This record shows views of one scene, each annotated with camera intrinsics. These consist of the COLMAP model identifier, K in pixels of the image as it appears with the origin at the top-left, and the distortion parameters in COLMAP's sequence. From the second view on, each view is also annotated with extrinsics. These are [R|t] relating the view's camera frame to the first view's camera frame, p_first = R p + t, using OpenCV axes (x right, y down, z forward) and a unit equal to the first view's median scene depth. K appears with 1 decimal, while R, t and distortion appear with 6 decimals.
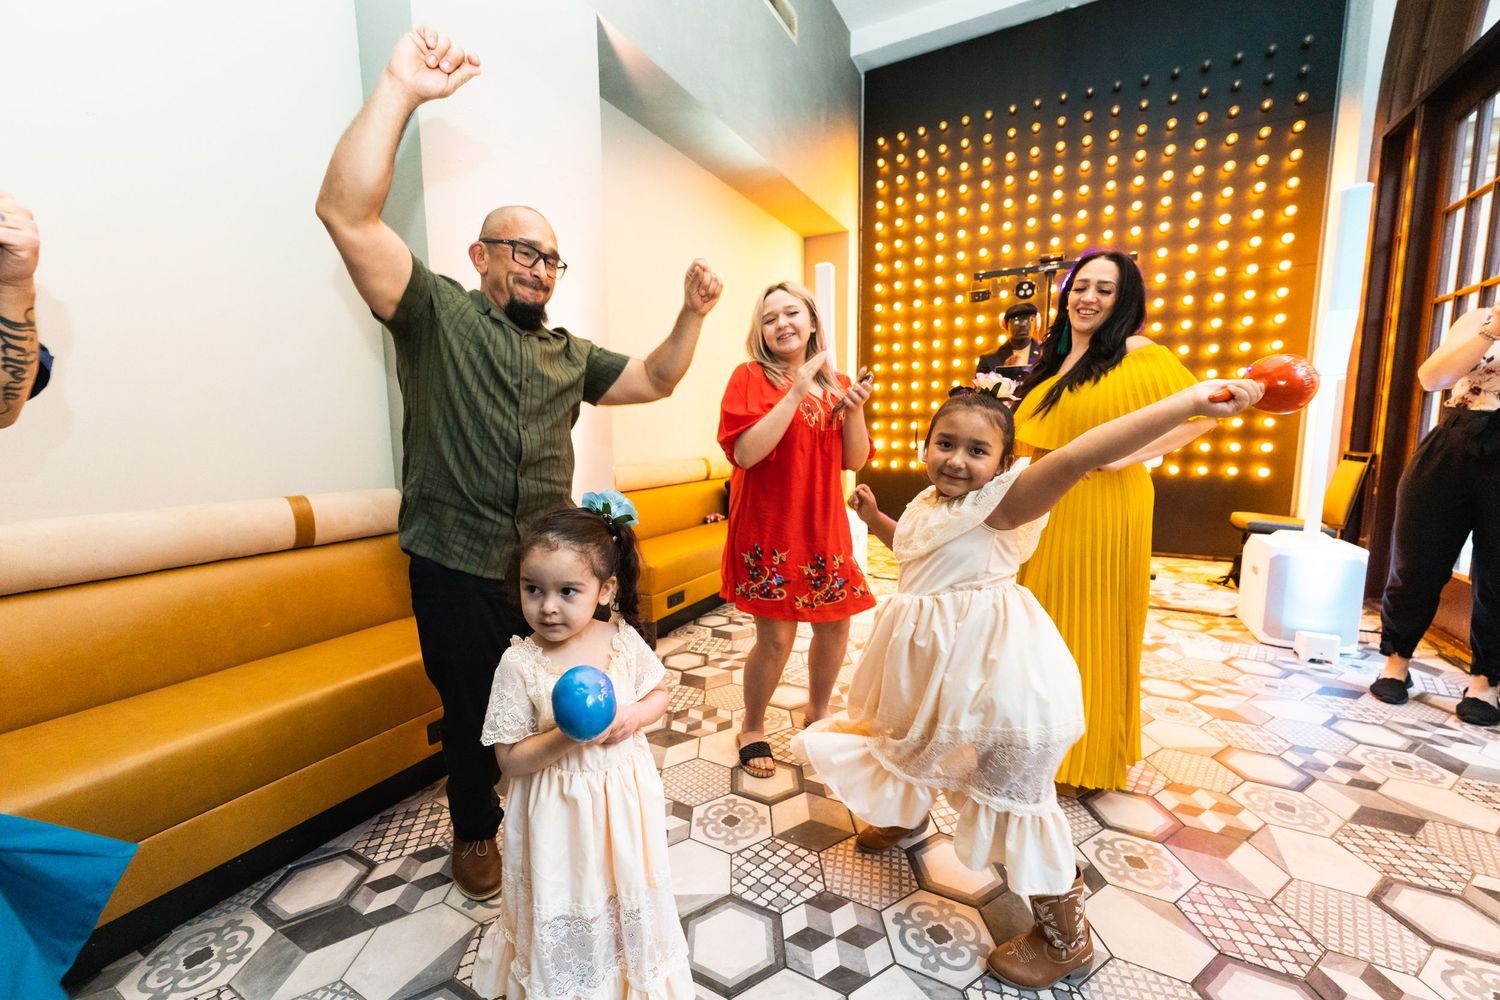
lens RADIAL K [[590.4, 0, 750.0], [0, 590.4, 500.0], [0, 0, 1]] dist [-0.003202, -0.000177]
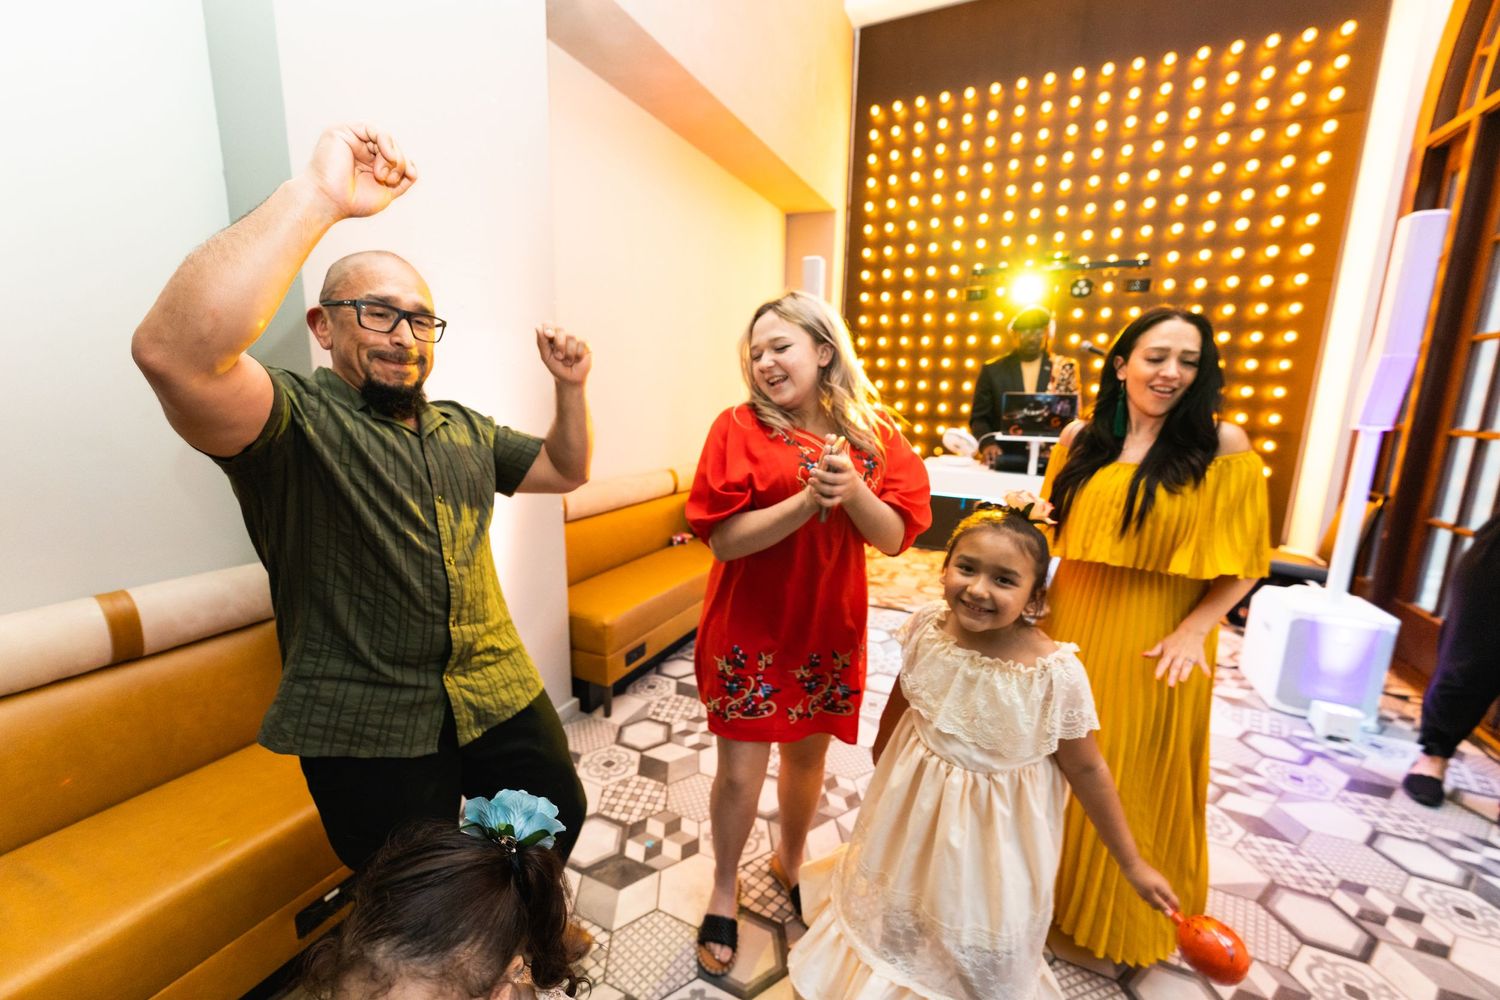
lens RADIAL K [[590.0, 0, 750.0], [0, 590.0, 500.0], [0, 0, 1]] dist [-0.001348, -0.000861]
pose [[0.997914, 0.025094, 0.059482, -0.024757], [-0.028675, 0.997778, 0.060137, -0.191934], [-0.057841, -0.061717, 0.996416, 0.233563]]
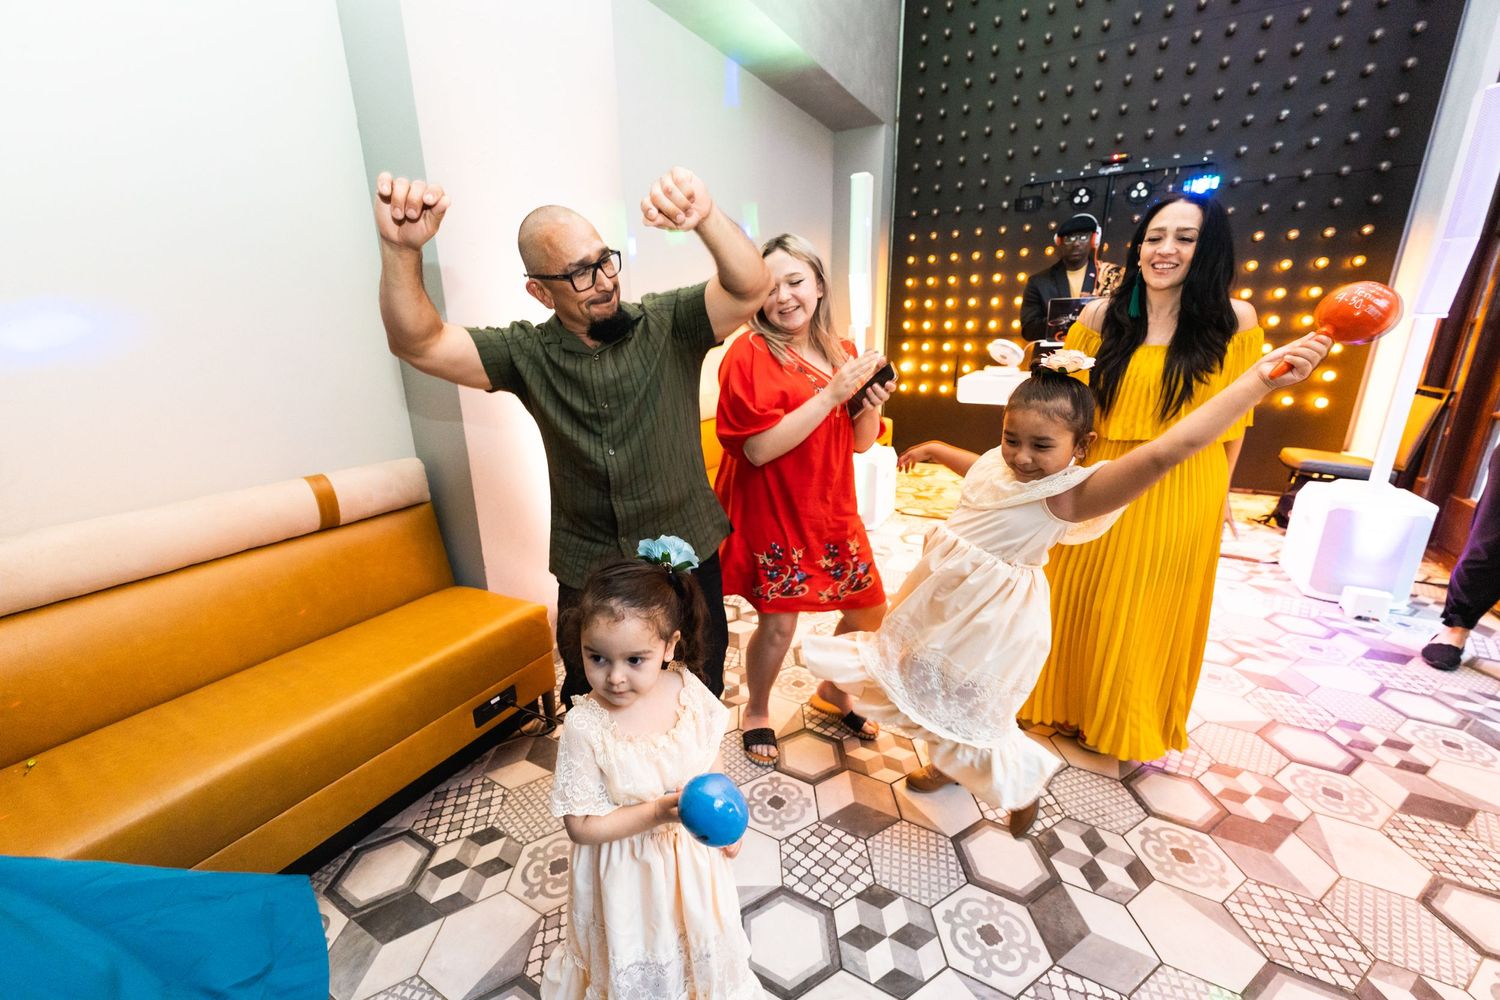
lens RADIAL K [[590.4, 0, 750.0], [0, 590.4, 500.0], [0, 0, 1]] dist [-0.003202, -0.000177]
pose [[0.999793, 0.000375, -0.020358, -0.051676], [0.002940, 0.986696, 0.162550, -0.121898], [0.020148, -0.162576, 0.986490, 0.072277]]
